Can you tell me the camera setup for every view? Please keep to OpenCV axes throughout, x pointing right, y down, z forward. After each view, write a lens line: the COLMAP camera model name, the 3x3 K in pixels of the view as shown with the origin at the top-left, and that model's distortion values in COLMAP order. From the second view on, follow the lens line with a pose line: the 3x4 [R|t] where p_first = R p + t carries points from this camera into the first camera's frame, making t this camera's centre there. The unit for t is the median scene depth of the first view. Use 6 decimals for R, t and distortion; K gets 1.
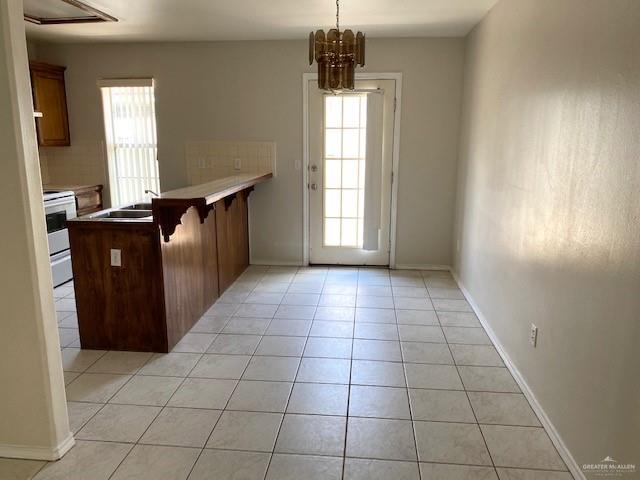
lens RADIAL K [[500.7, 0, 316.1], [0, 500.7, 242.1], [0, 0, 1]] dist [0.036295, -0.023811]
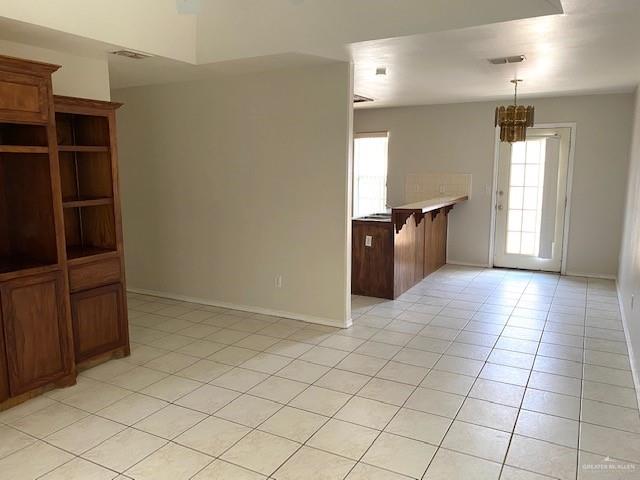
lens RADIAL K [[500.7, 0, 318.1], [0, 500.7, 236.1], [0, 0, 1]] dist [0.036295, -0.023811]
pose [[0.924099, 0.054017, -0.378317, 0.063147], [-0.077640, 0.995851, -0.047457, 0.070841], [0.374184, 0.073227, 0.924459, -0.436417]]
